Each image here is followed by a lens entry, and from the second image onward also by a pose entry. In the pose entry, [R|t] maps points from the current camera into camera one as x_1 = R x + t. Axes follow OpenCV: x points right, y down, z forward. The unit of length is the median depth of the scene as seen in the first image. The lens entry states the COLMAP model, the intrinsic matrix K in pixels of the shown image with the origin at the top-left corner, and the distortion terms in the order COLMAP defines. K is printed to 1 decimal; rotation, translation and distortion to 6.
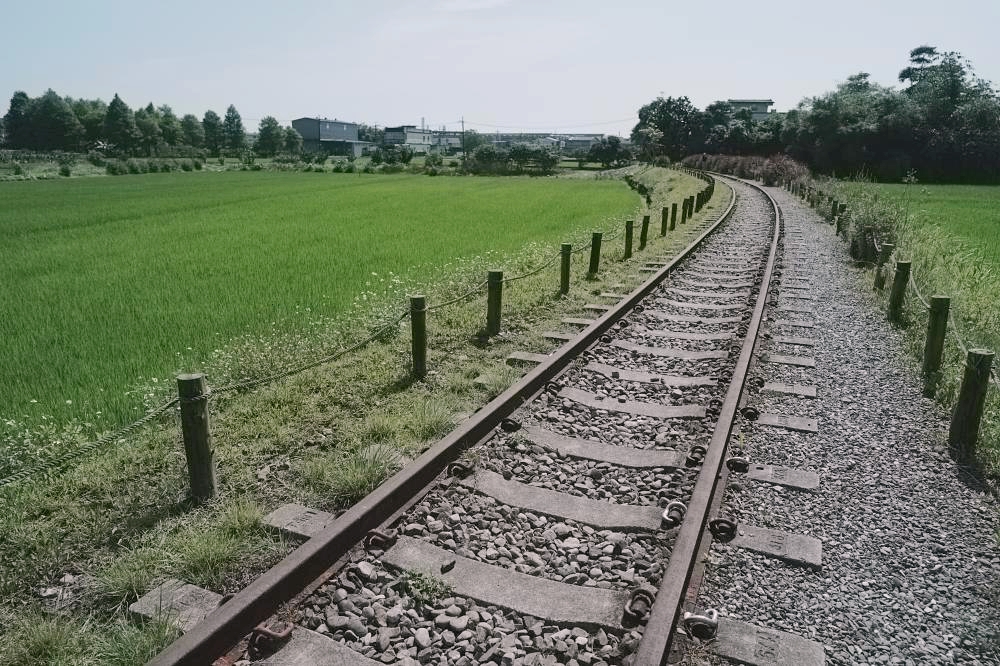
lens RADIAL K [[606.1, 0, 522.8], [0, 606.1, 331.3], [0, 0, 1]] dist [-0.036389, 0.037701]
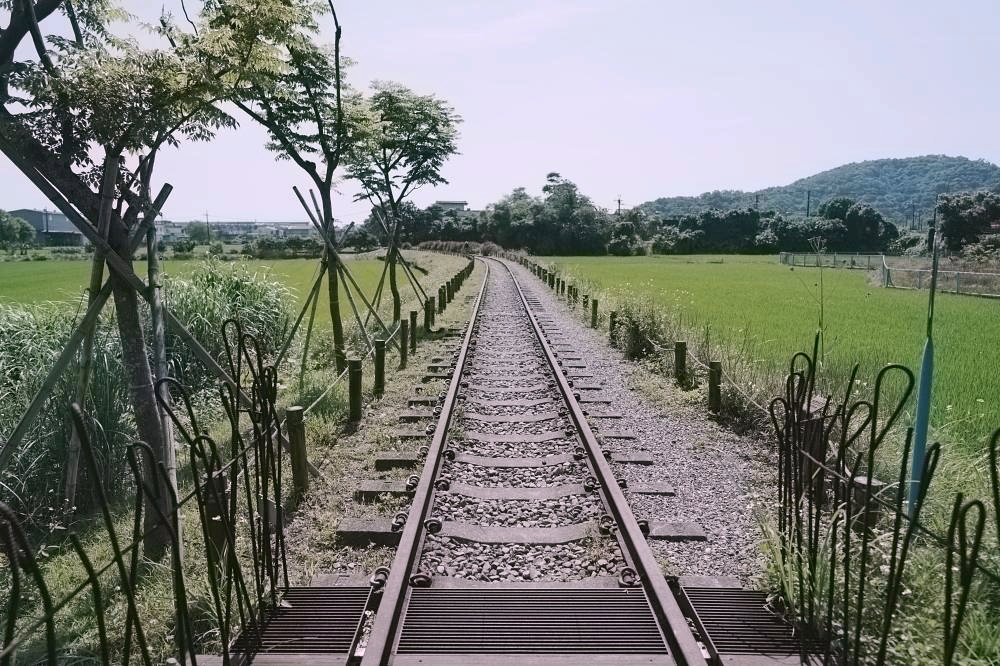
lens RADIAL K [[637.9, 0, 474.3], [0, 637.9, 329.9], [0, 0, 1]] dist [-0.037923, 0.046979]
pose [[0.918505, -0.068475, 0.389436, -0.201044], [0.124149, 0.985028, -0.119612, 0.107485], [-0.375415, 0.158212, 0.913254, -0.380680]]
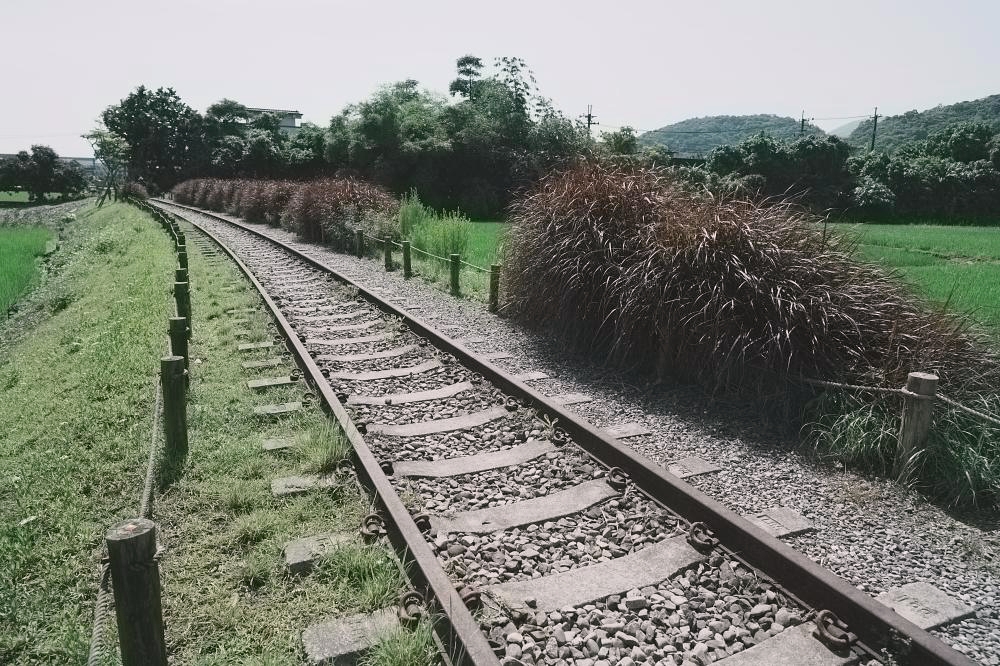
lens RADIAL K [[637.9, 0, 474.3], [0, 637.9, 329.9], [0, 0, 1]] dist [-0.037923, 0.046979]
pose [[0.796984, -0.123656, 0.591207, 0.106109], [0.157940, 0.987428, -0.006384, -0.091927], [-0.582985, 0.098463, 0.806495, 0.322054]]
